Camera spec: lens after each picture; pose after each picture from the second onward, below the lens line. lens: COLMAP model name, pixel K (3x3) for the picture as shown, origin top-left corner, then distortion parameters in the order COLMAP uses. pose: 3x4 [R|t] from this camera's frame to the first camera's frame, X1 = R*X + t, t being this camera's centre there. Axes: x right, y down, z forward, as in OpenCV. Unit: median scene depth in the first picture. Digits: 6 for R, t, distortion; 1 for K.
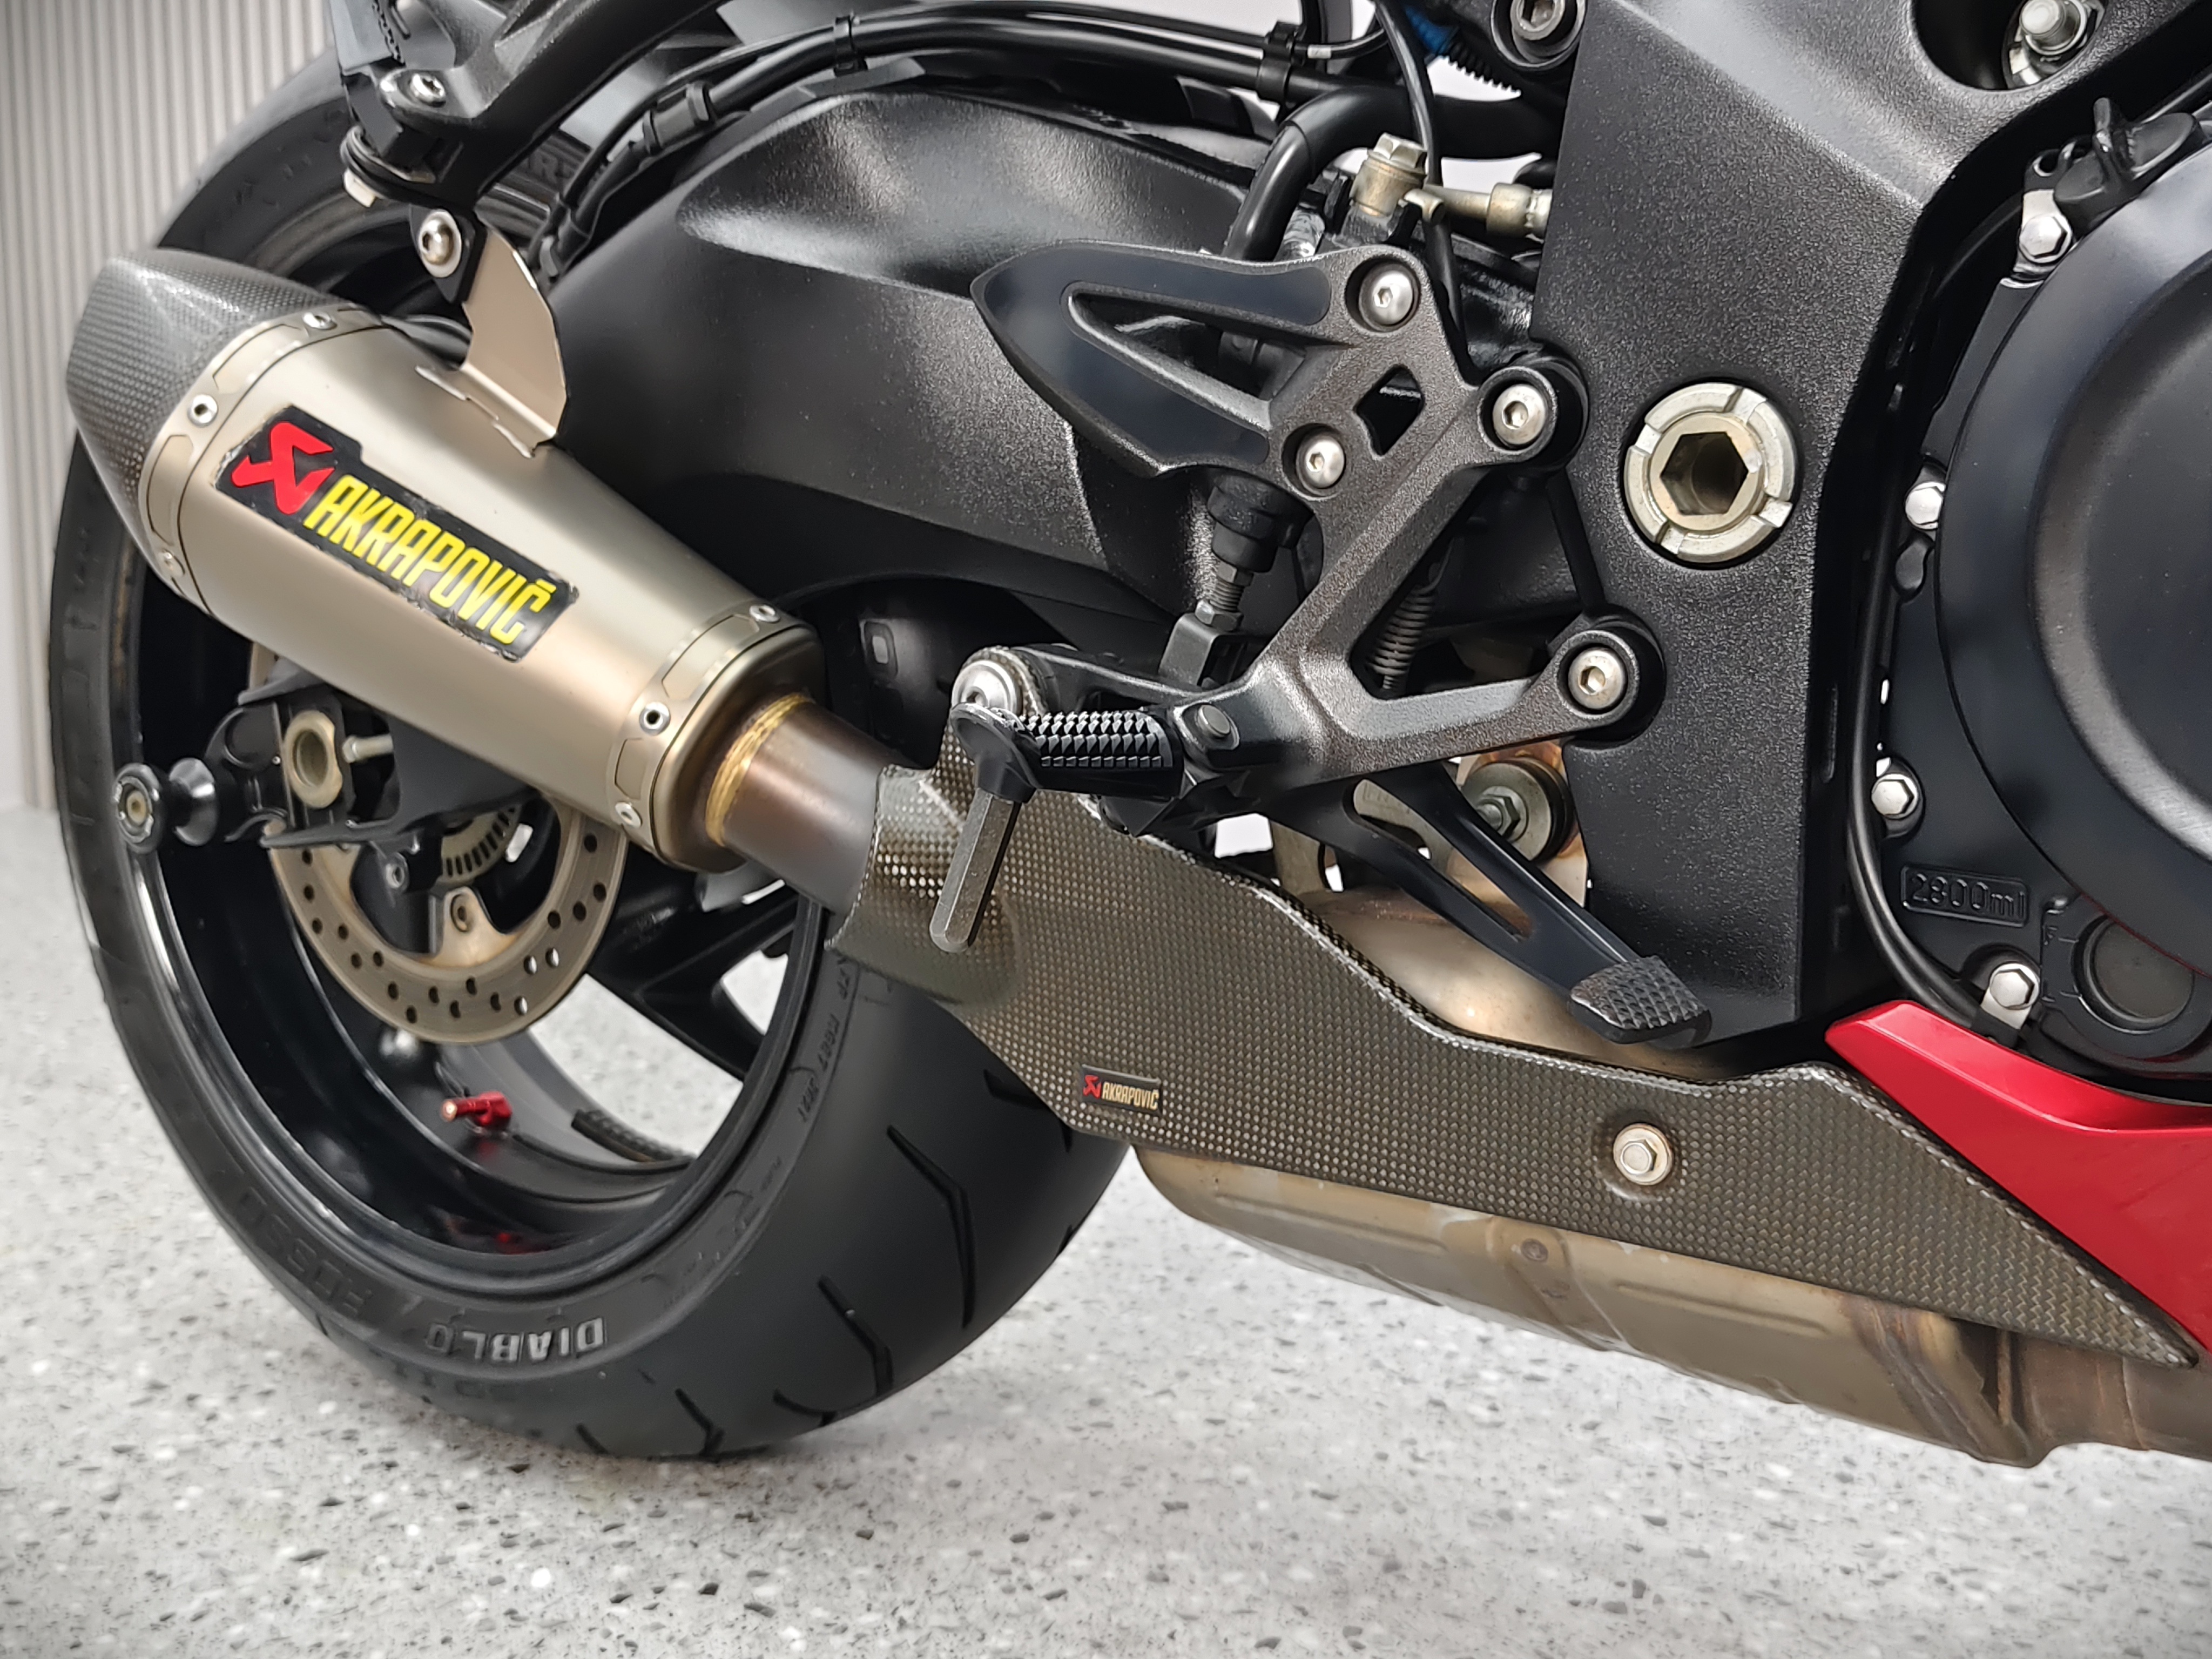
lens RADIAL K [[2304.8, 0, 1115.2], [0, 2304.8, 813.3], [0, 0, 1]] dist [0.015032, 0.035898]
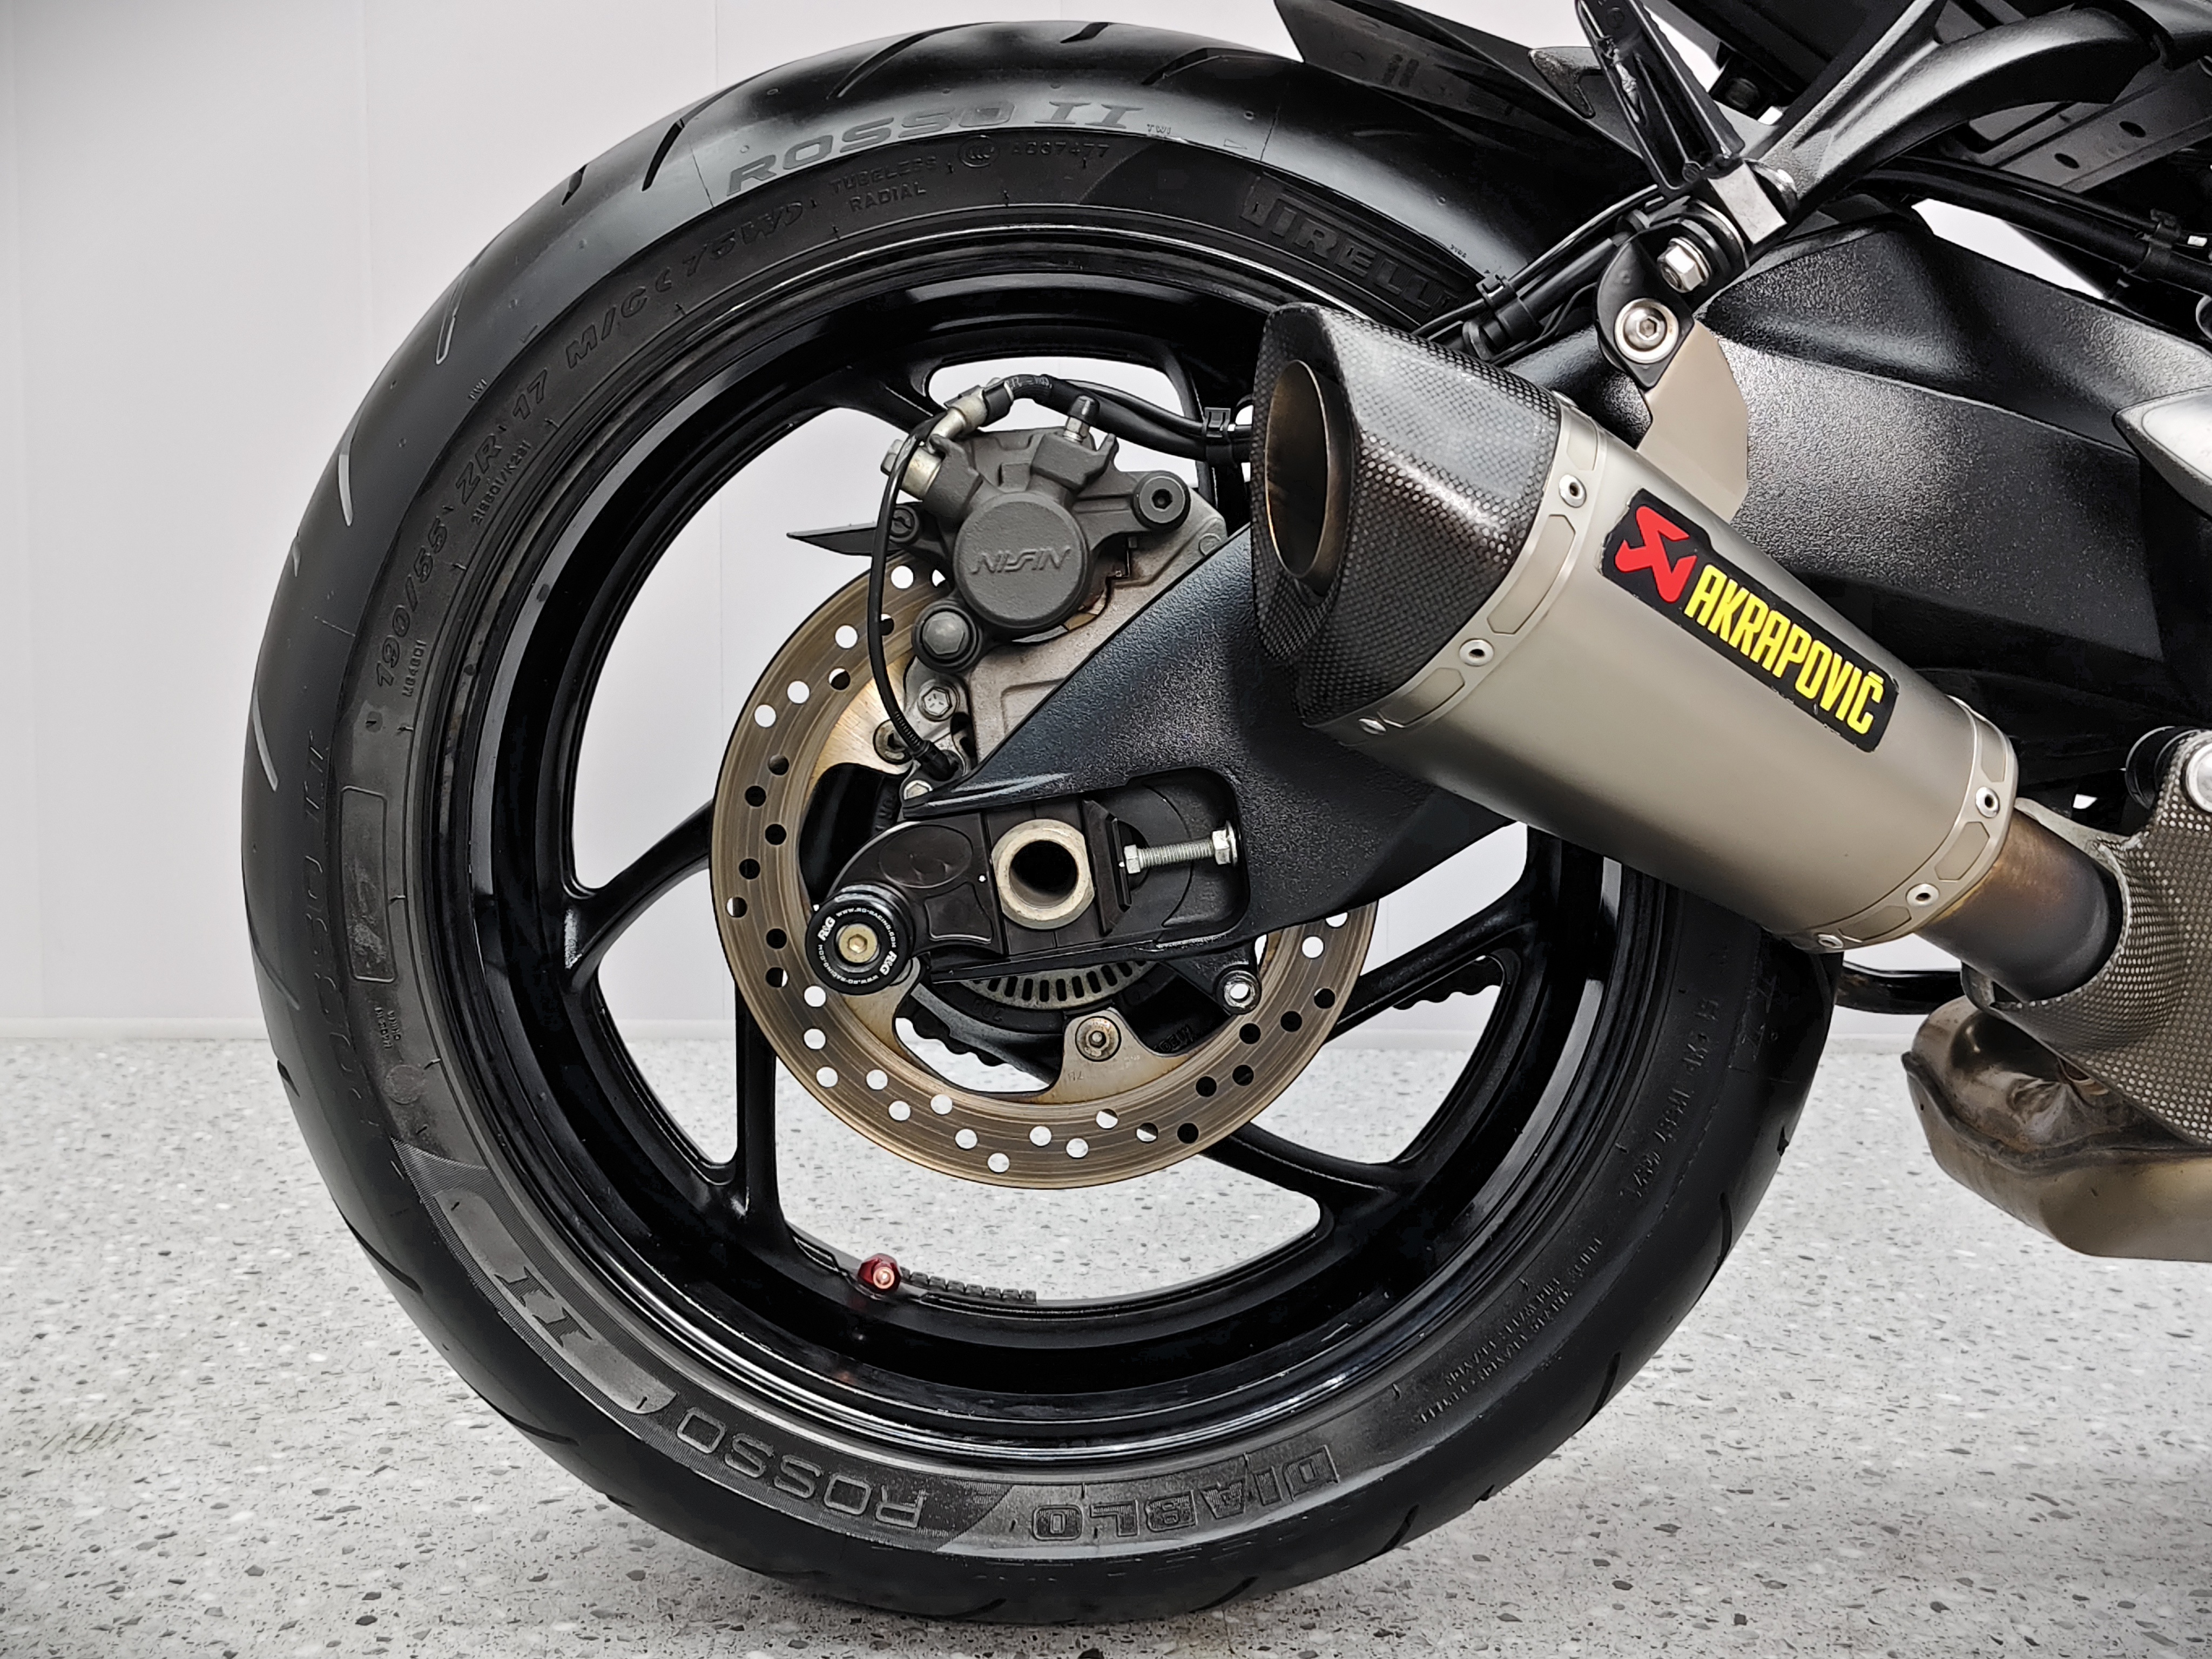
lens RADIAL K [[2271.5, 0, 1107.3], [0, 2271.5, 818.3], [0, 0, 1]] dist [0.003244, 0.142815]
pose [[0.800939, -0.035196, 0.597711, -1.295574], [0.057972, 0.998139, -0.018908, -0.041742], [-0.595933, 0.049795, 0.801489, 0.450782]]
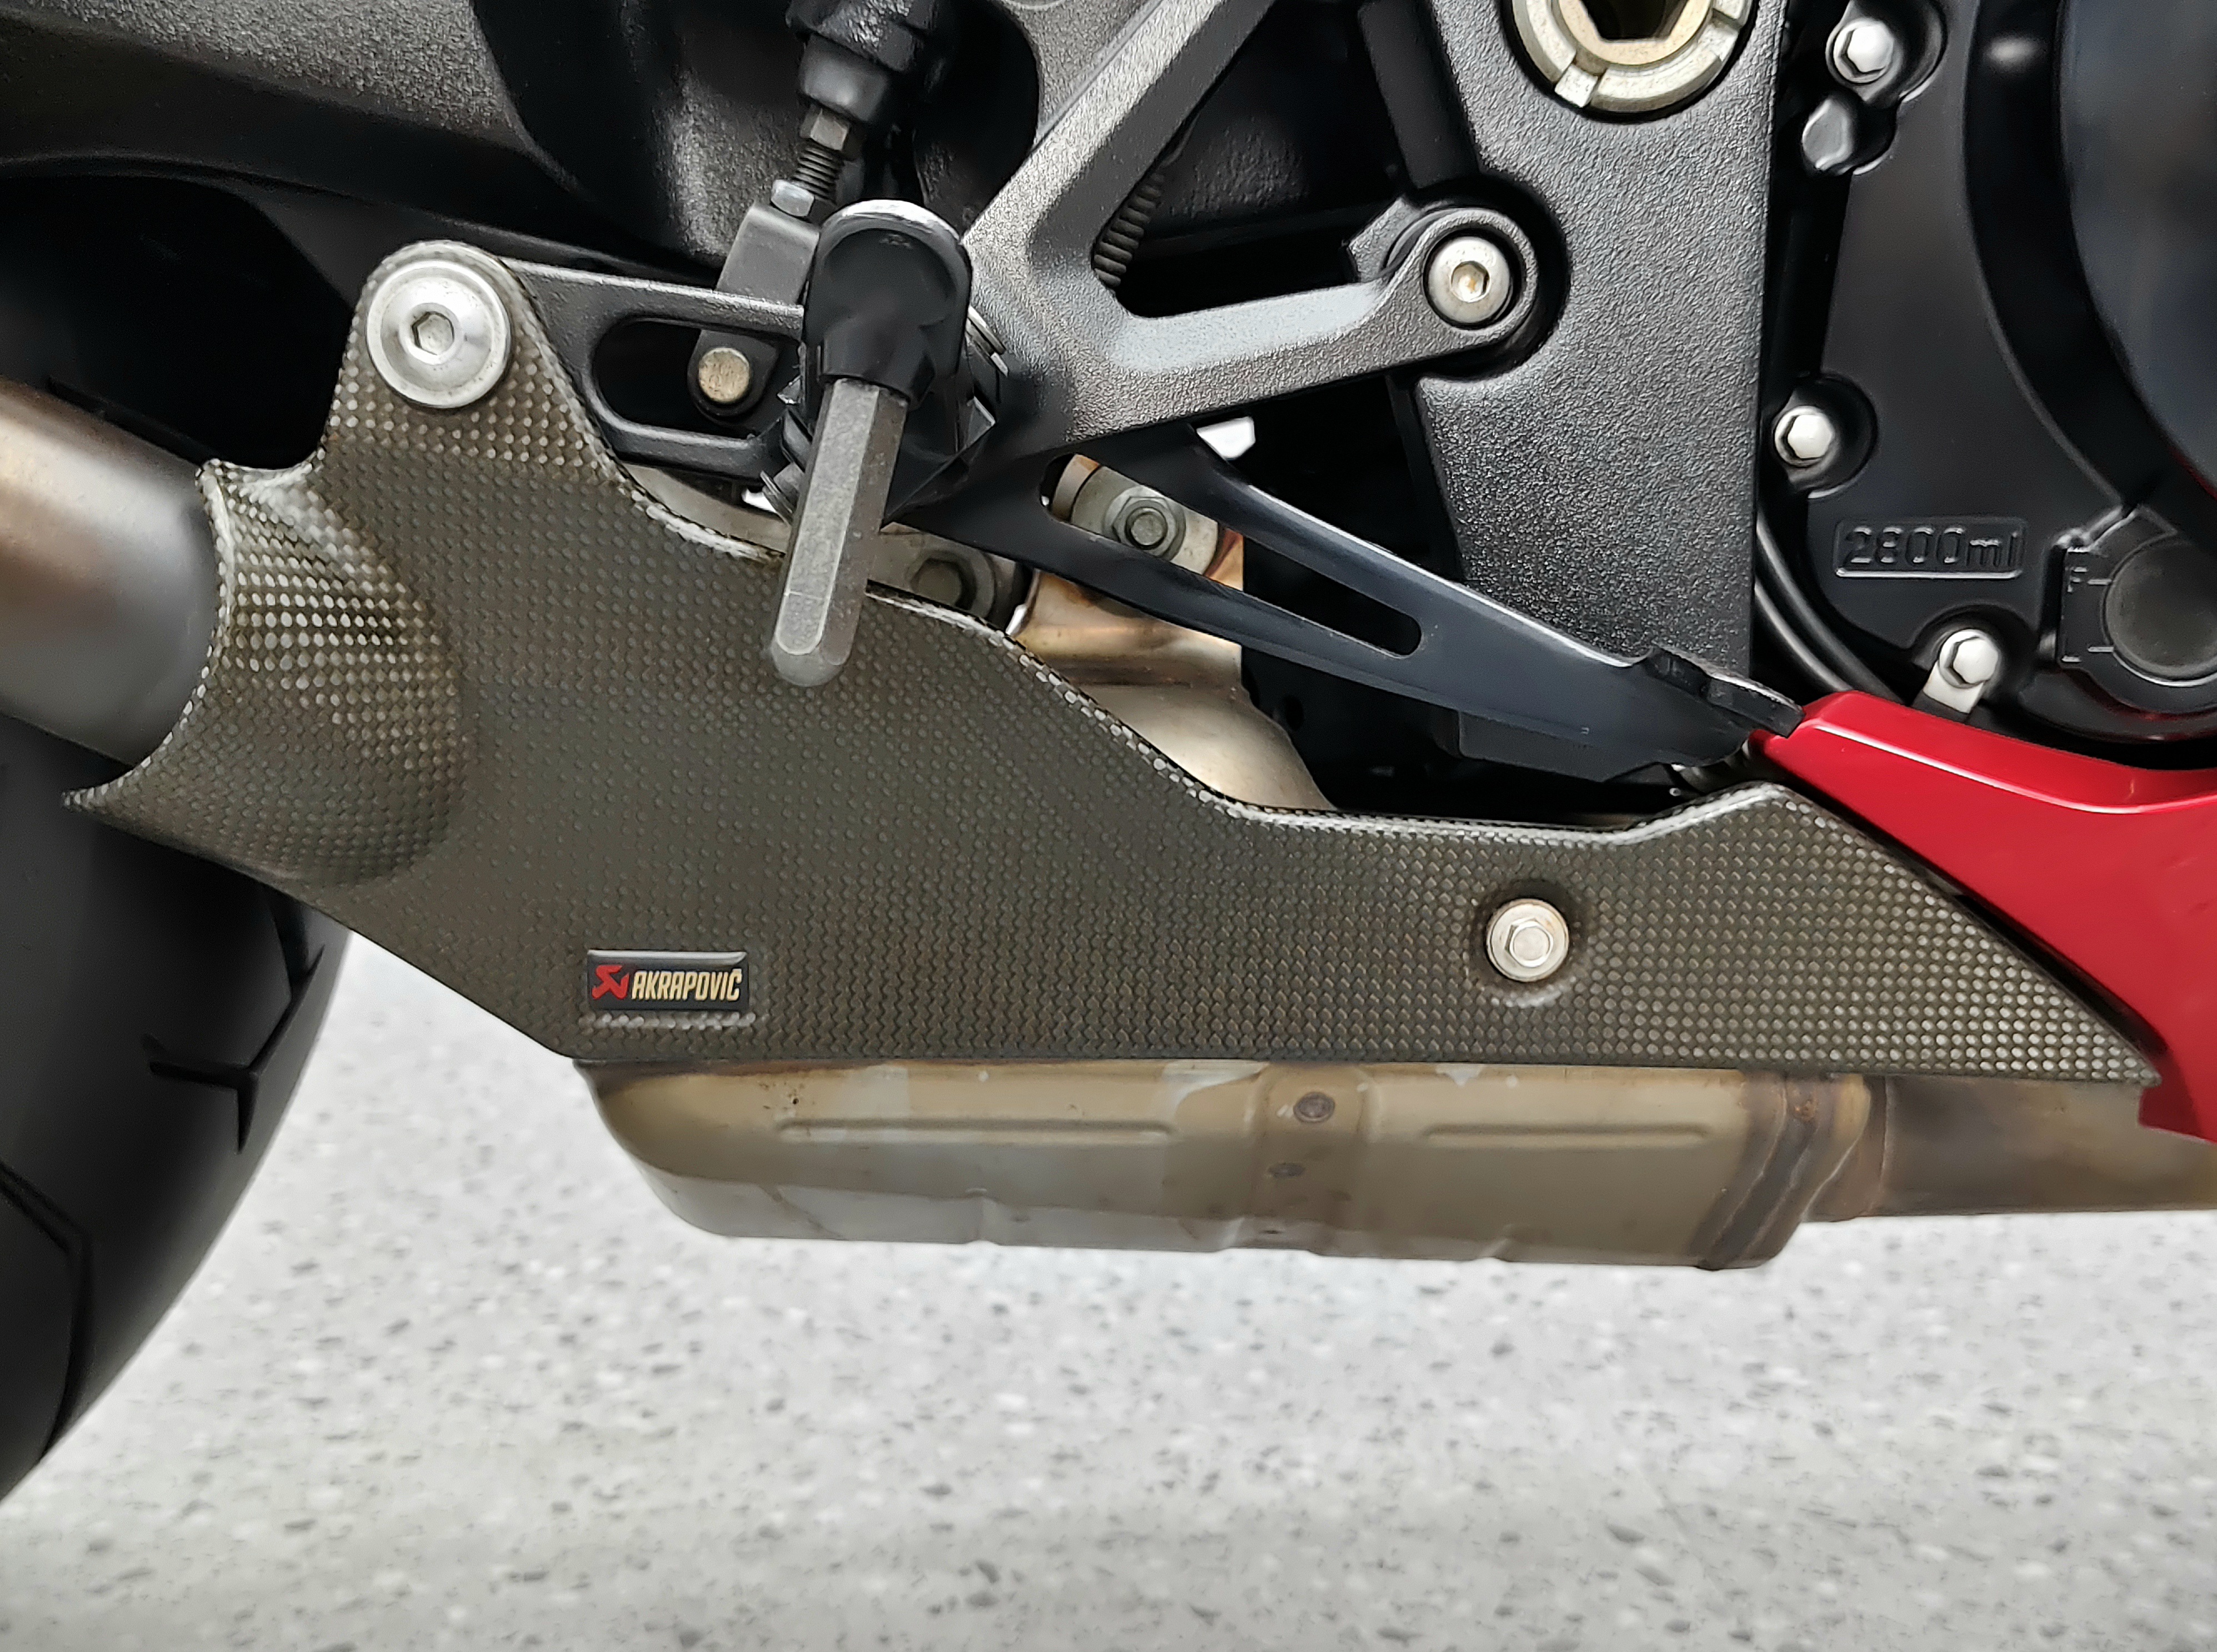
lens RADIAL K [[2364.2, 0, 1114.2], [0, 2364.2, 865.8], [0, 0, 1]] dist [0.013675, 0.012857]
pose [[0.785861, -0.091707, 0.611565, -0.326197], [0.074961, 0.995777, 0.052996, 0.071635], [-0.613843, 0.004196, 0.789417, 0.465822]]
